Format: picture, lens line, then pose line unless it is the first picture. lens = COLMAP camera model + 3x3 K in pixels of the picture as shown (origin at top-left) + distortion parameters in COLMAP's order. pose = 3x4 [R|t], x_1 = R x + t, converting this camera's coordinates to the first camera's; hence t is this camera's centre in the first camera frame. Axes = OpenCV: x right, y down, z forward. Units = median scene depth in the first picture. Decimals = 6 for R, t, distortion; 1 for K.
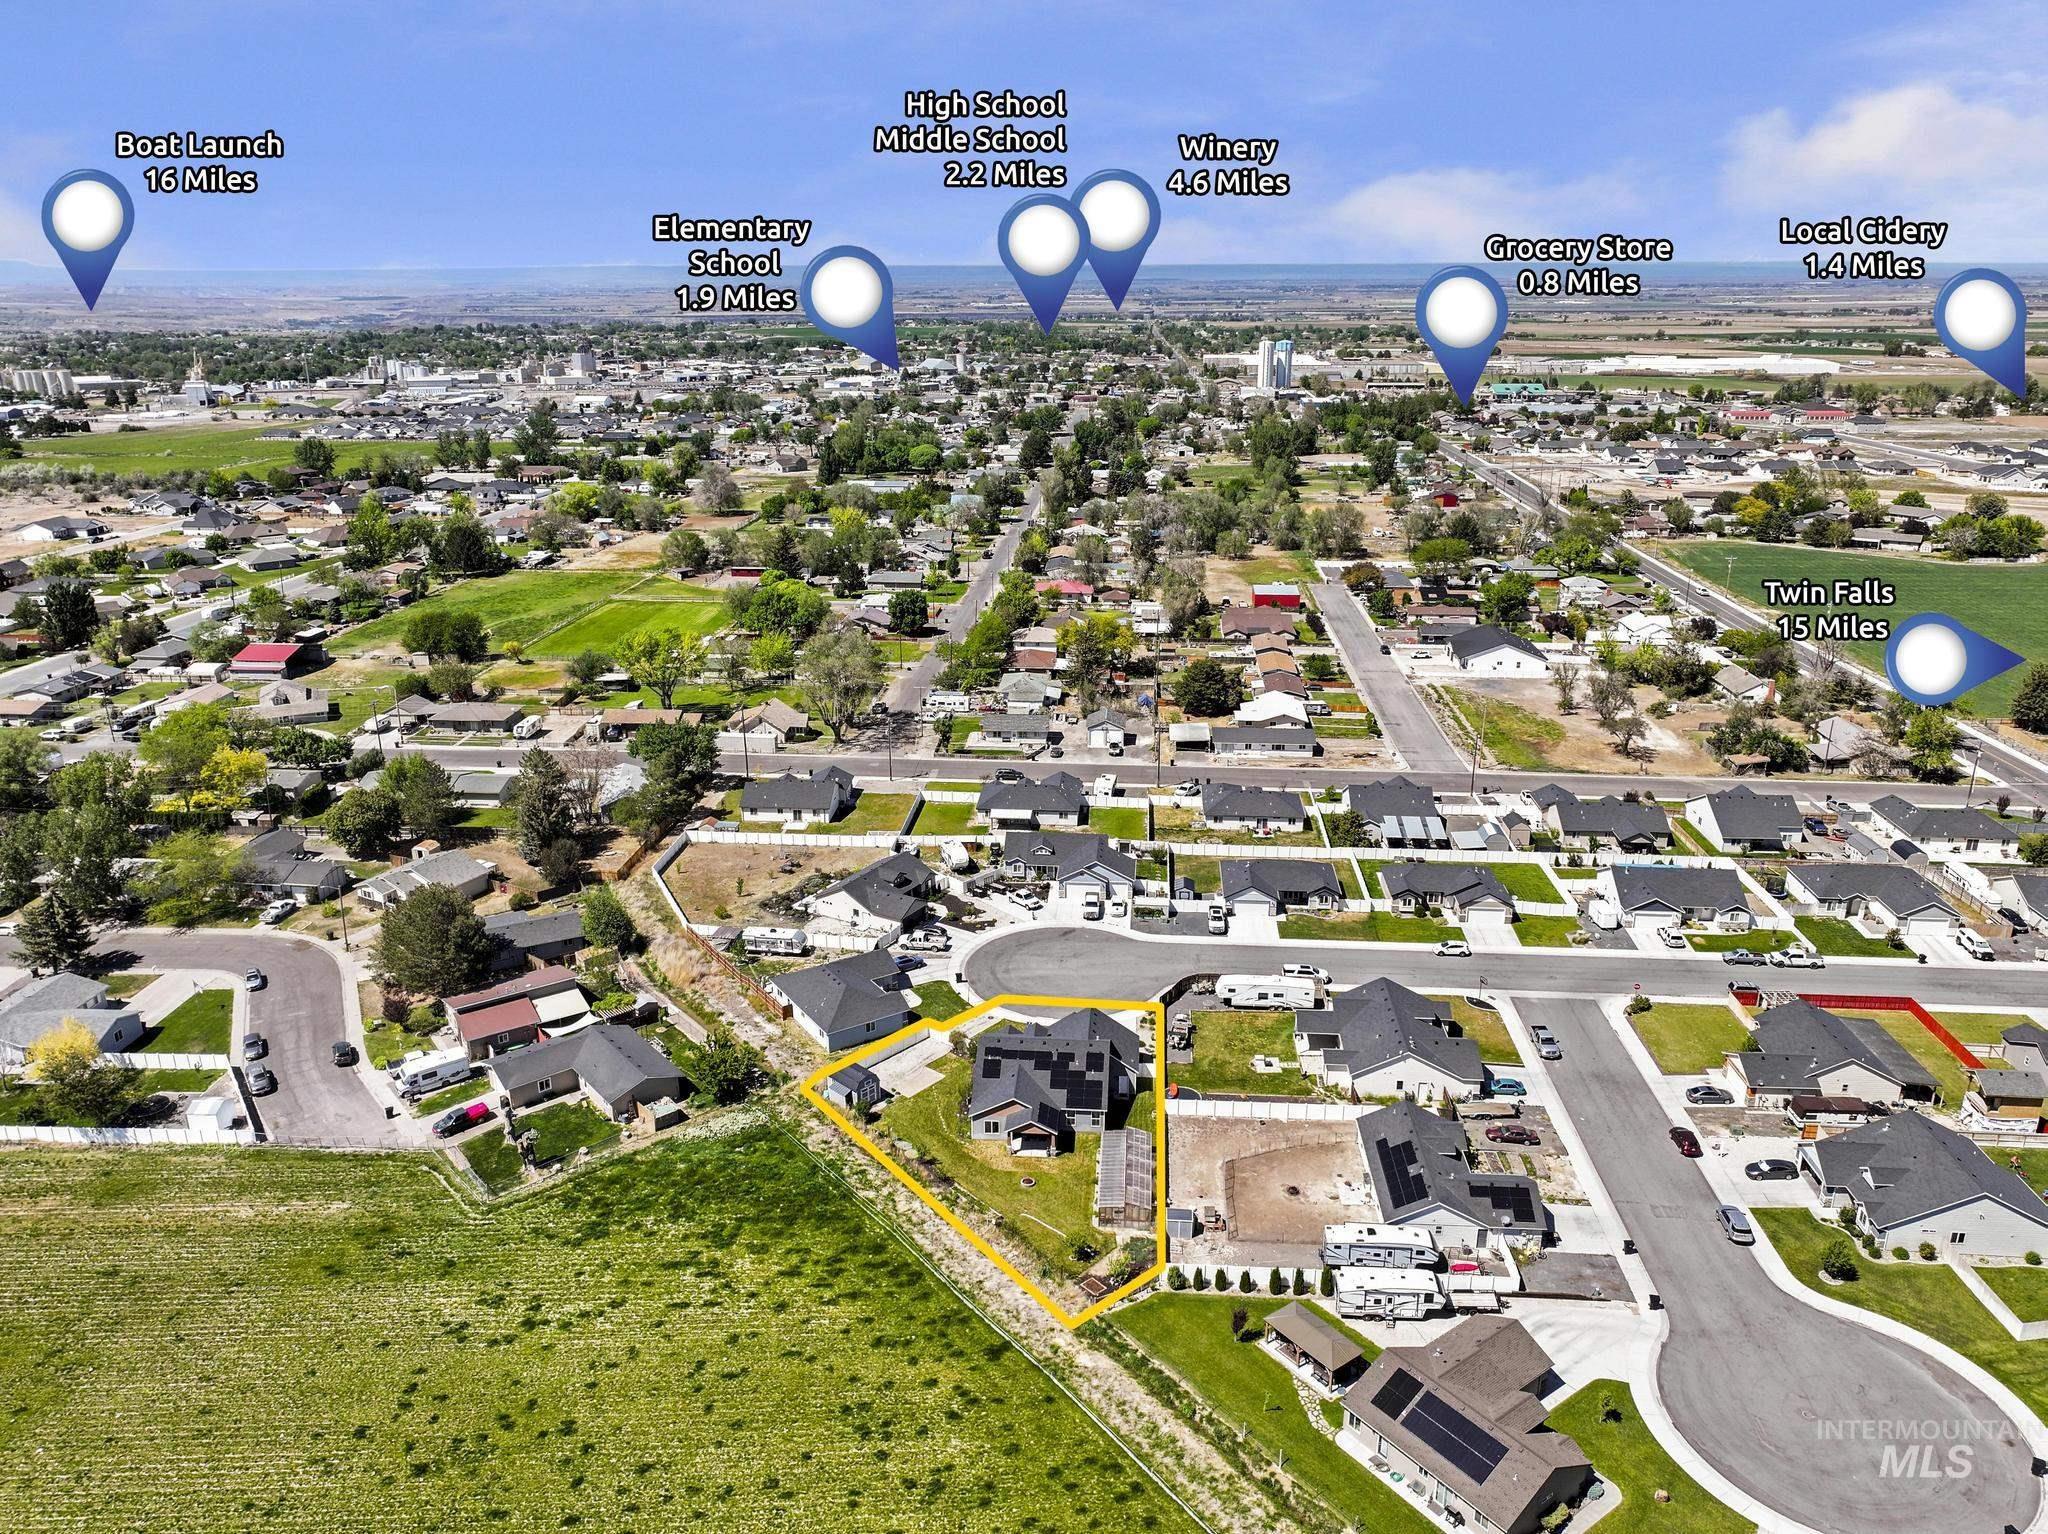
lens RADIAL K [[1412.9, 0, 1022.6], [0, 1412.9, 858.1], [0, 0, 1]] dist [0.004082, 0.003233]
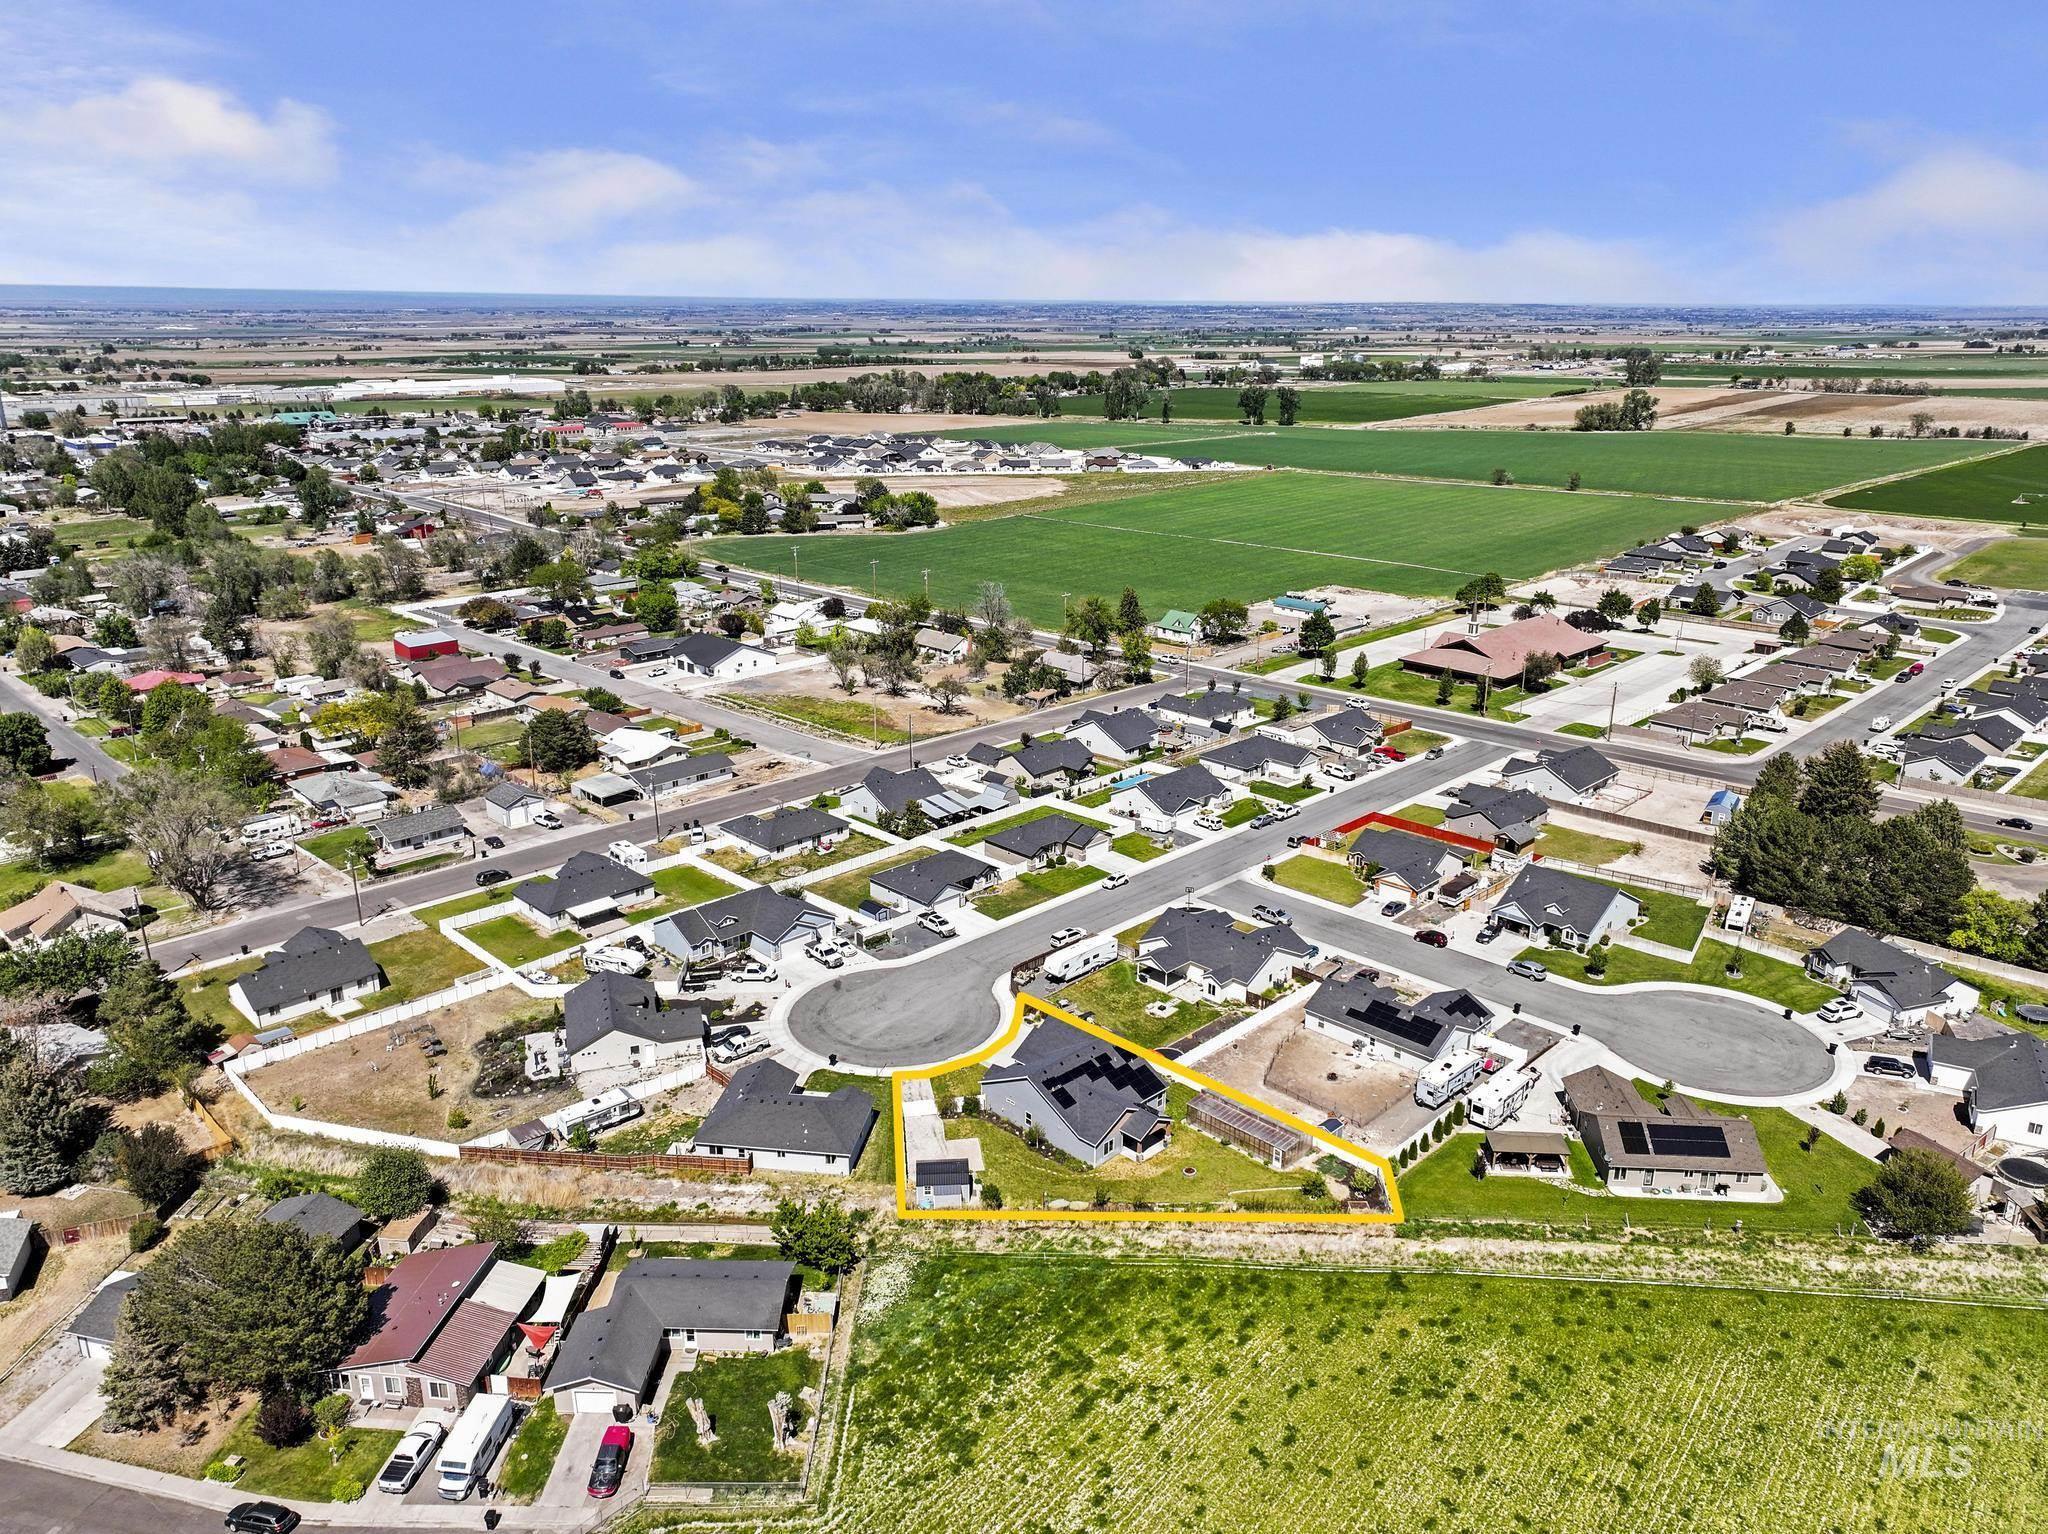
lens RADIAL K [[1412.9, 0, 1022.6], [0, 1412.9, 858.1], [0, 0, 1]] dist [0.004082, 0.003233]
pose [[0.647679, -0.272068, 0.711682, -0.478260], [0.283275, 0.953100, 0.106560, -0.083344], [-0.707296, 0.132585, 0.694373, 0.225567]]
